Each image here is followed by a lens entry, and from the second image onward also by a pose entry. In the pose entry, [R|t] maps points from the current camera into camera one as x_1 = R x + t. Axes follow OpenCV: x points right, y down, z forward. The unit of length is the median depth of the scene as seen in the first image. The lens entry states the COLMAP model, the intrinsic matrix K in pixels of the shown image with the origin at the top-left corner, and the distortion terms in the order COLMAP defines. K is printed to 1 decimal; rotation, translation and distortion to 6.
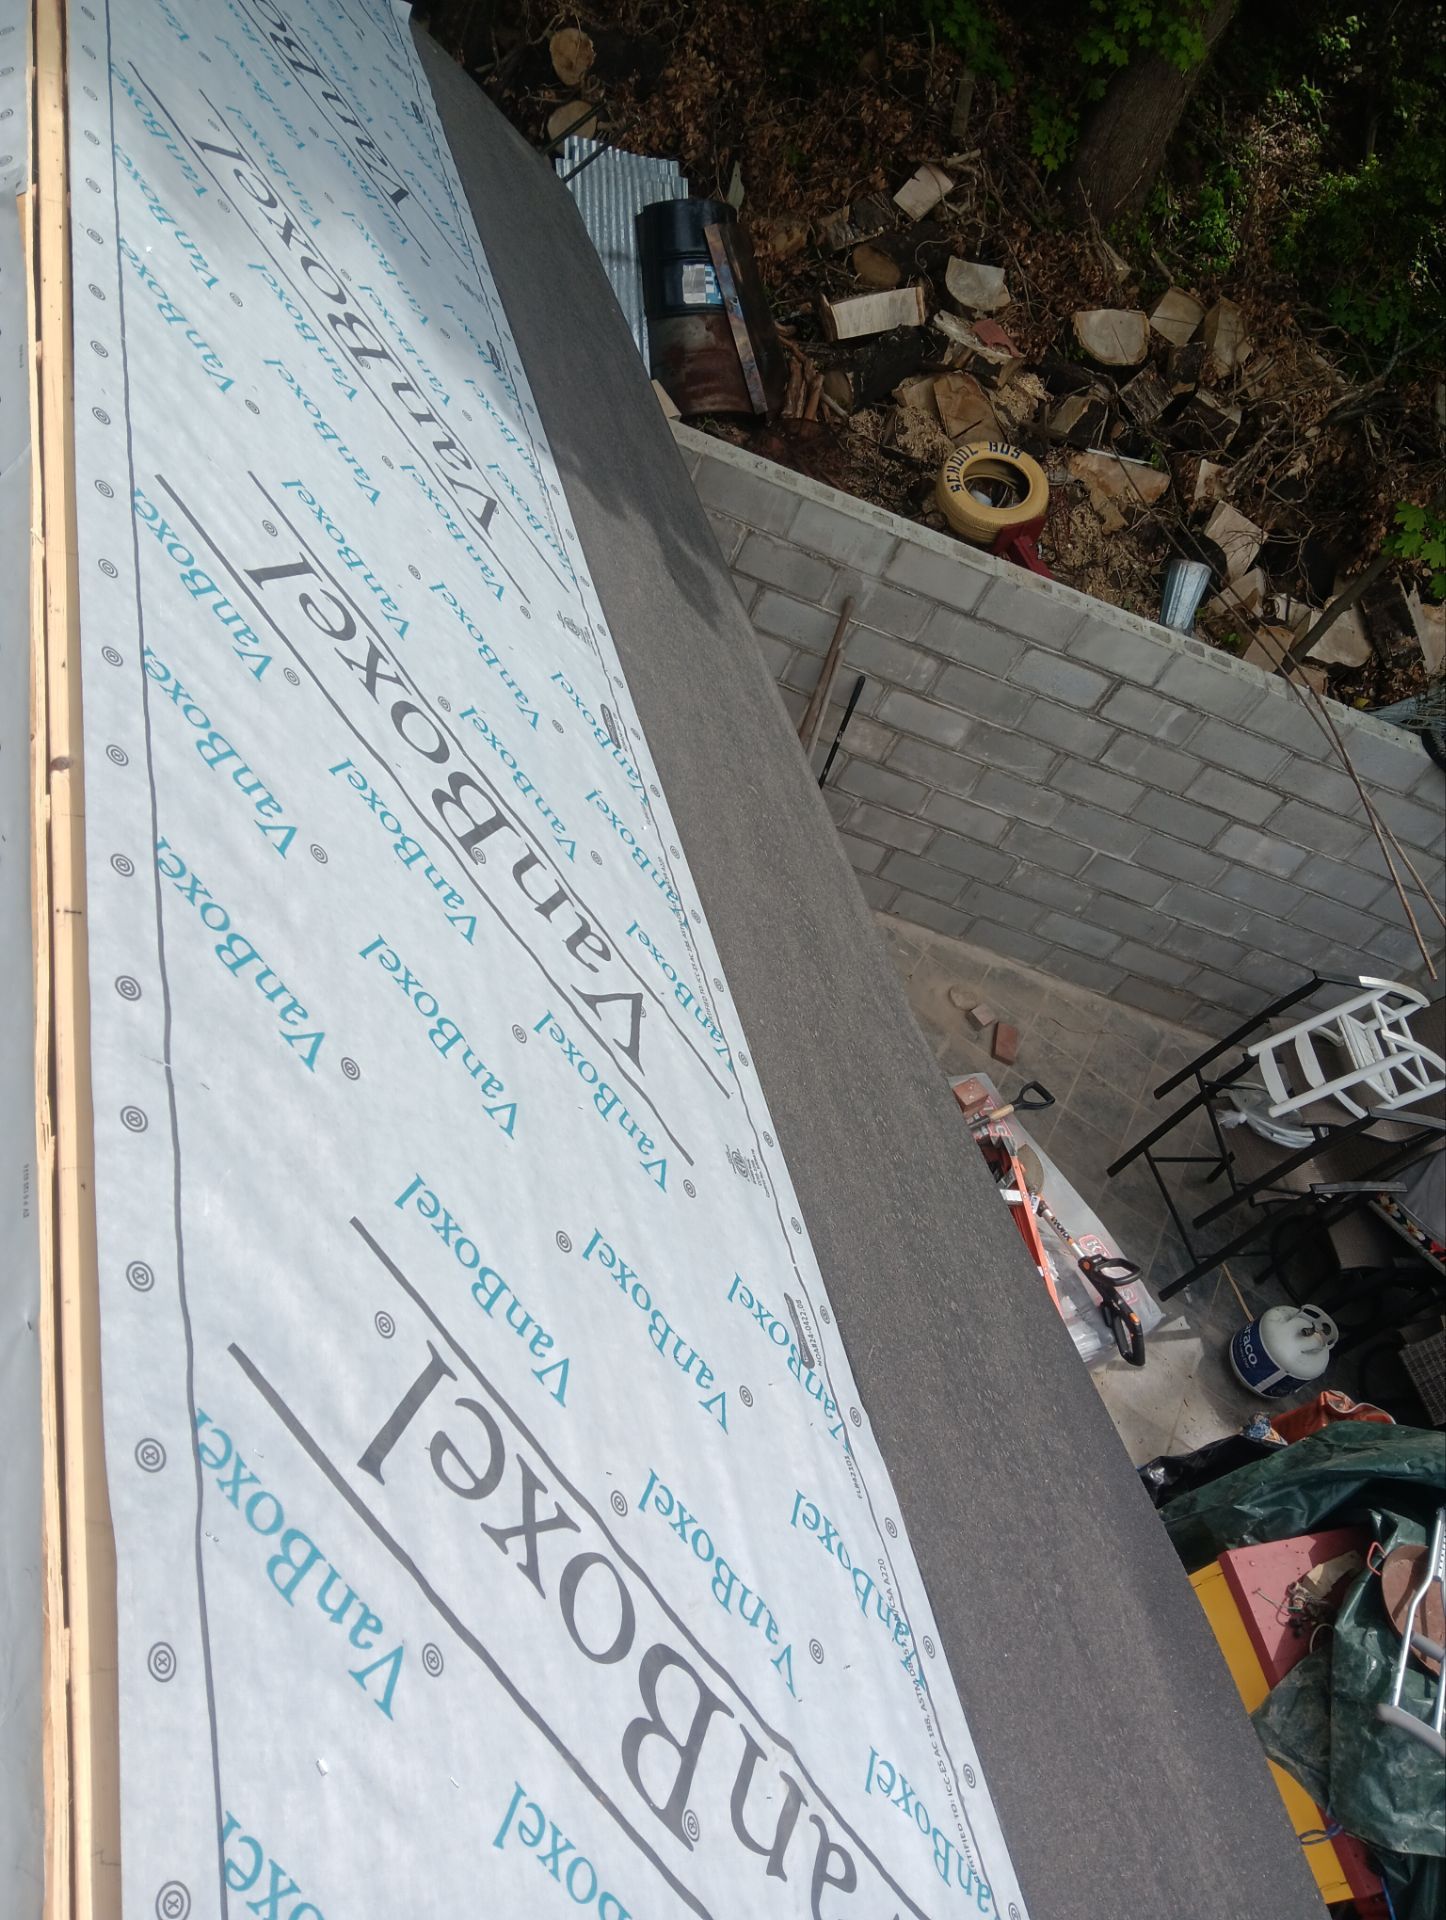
lens RADIAL K [[1463.4, 0, 733.6], [0, 1463.4, 971.4], [0, 0, 1]] dist [0.035167, -0.095797]
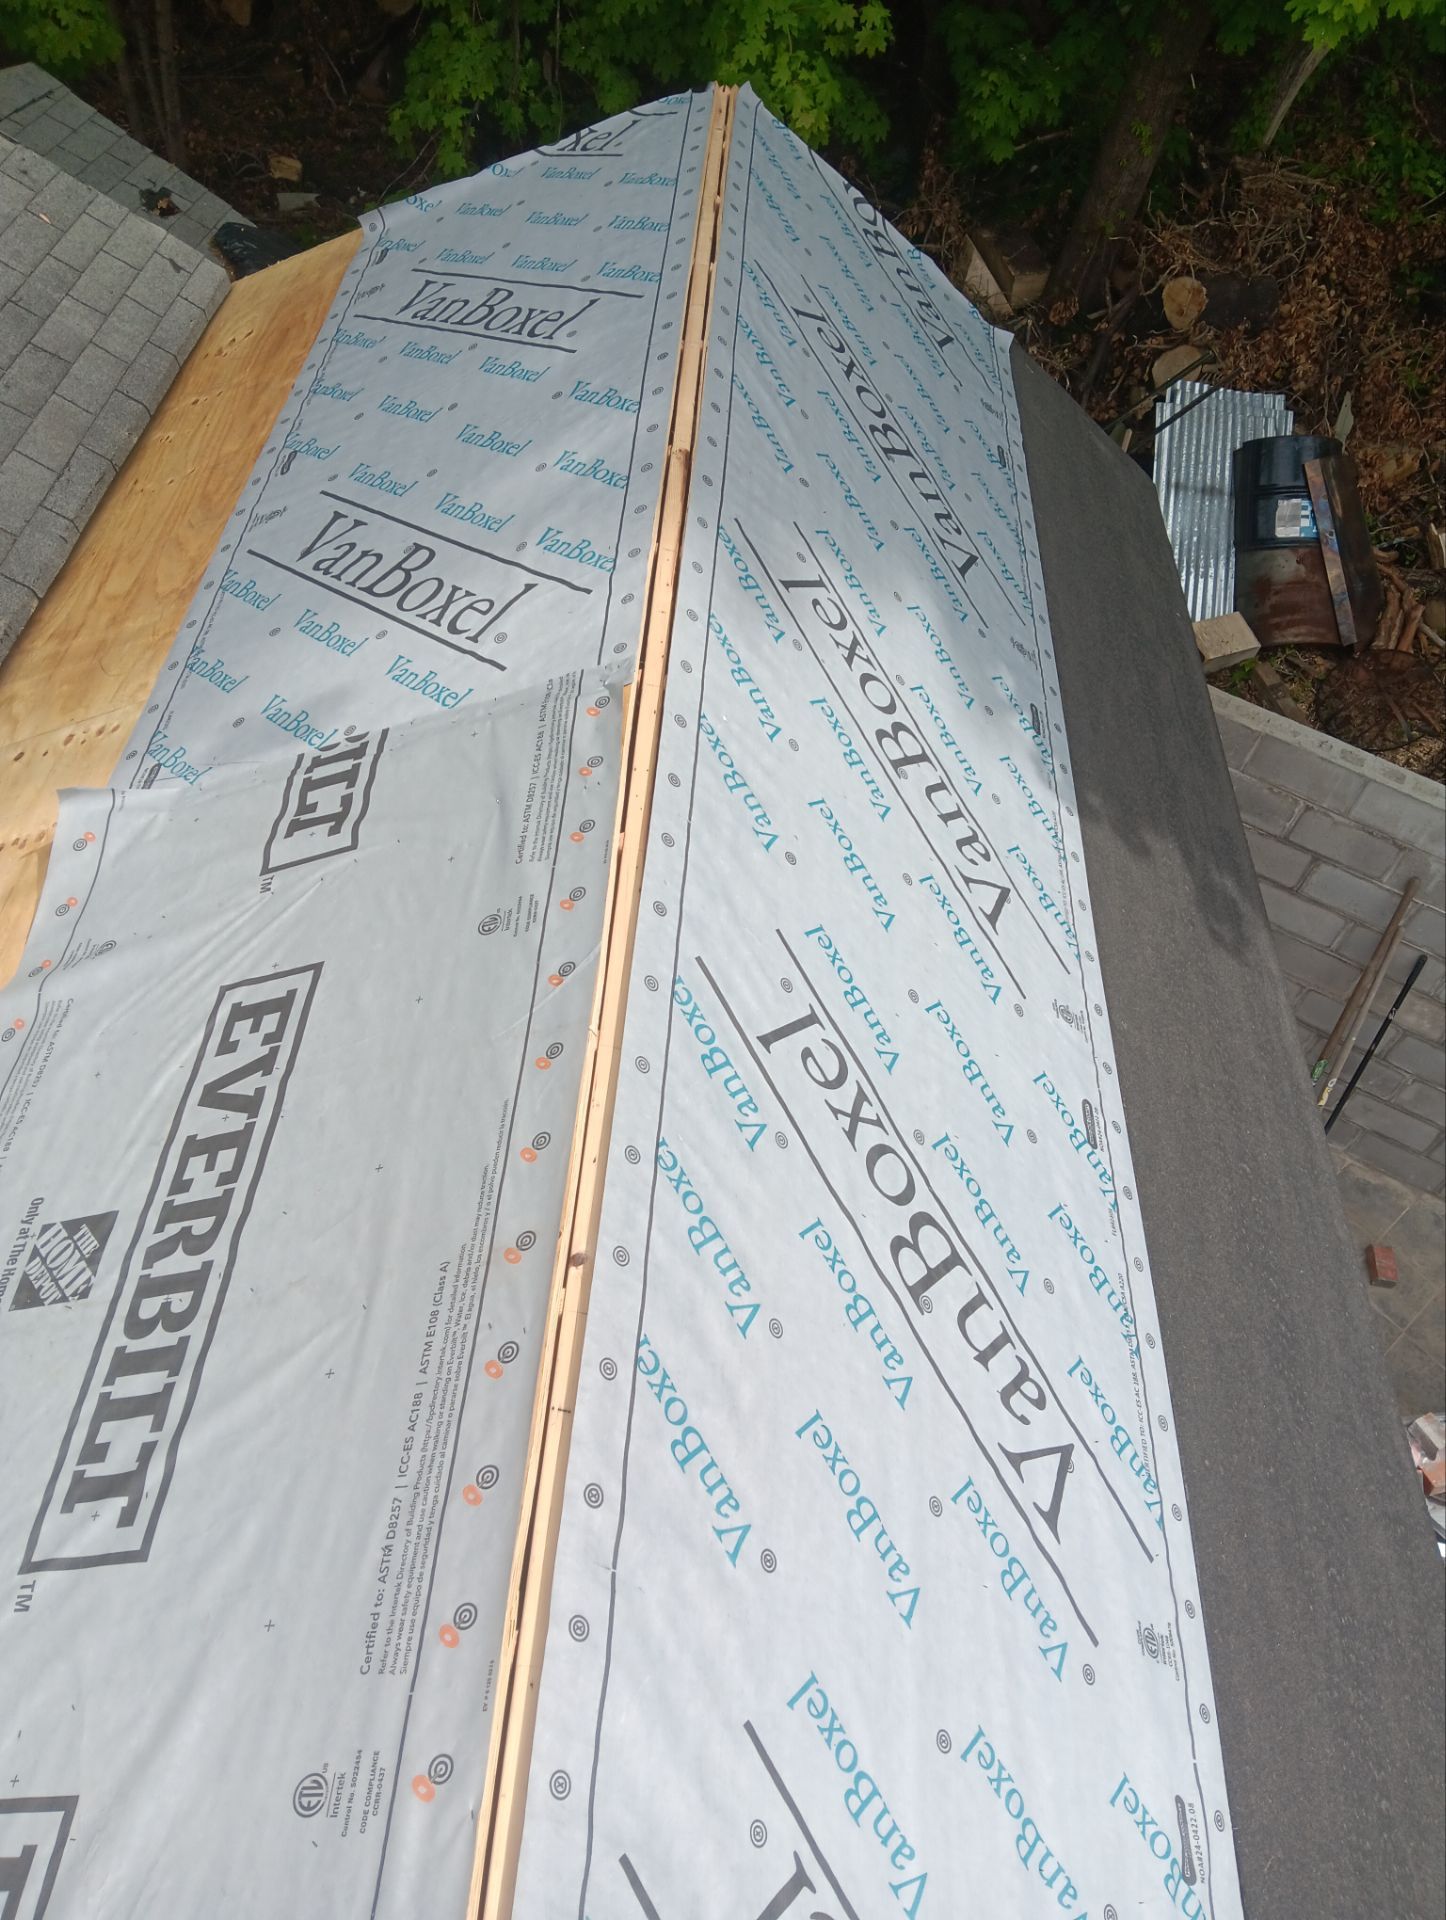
lens RADIAL K [[1485.5, 0, 748.8], [0, 1485.5, 953.2], [0, 0, 1]] dist [0.039568, -0.091095]
pose [[0.930914, 0.095044, -0.352656, 0.059613], [-0.128051, 0.989193, -0.071420, -0.213269], [0.342057, 0.111644, 0.933023, -0.094635]]
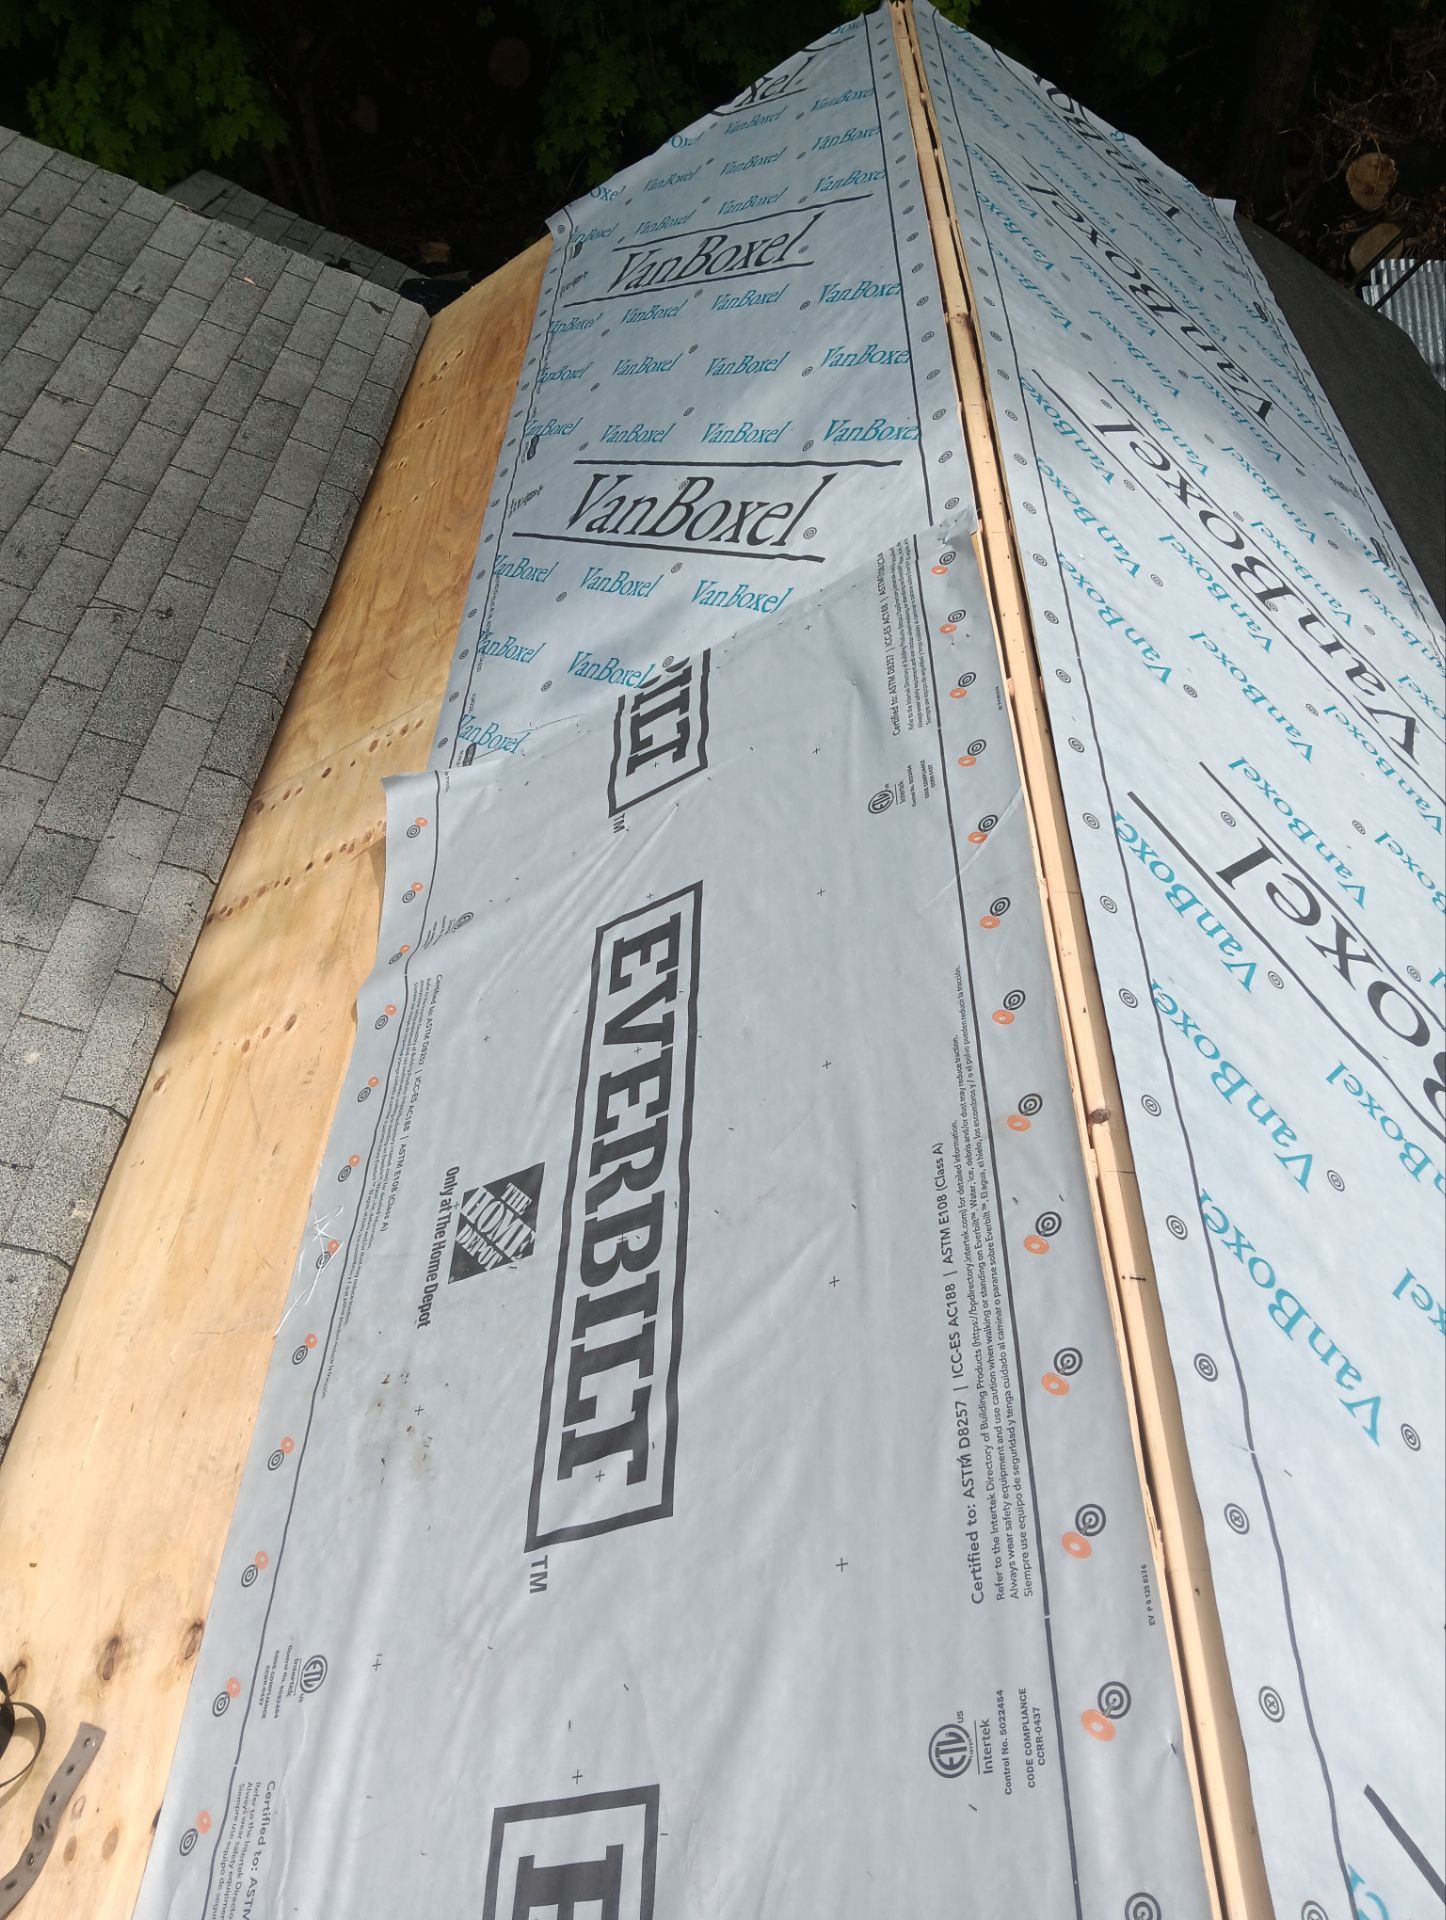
lens RADIAL K [[1481.8, 0, 745.1], [0, 1481.8, 964.6], [0, 0, 1]] dist [0.047467, -0.115595]
pose [[0.875191, -0.054464, -0.480701, -0.108589], [0.012333, 0.995832, -0.090374, -0.102781], [0.483620, 0.073166, 0.872215, -0.033885]]
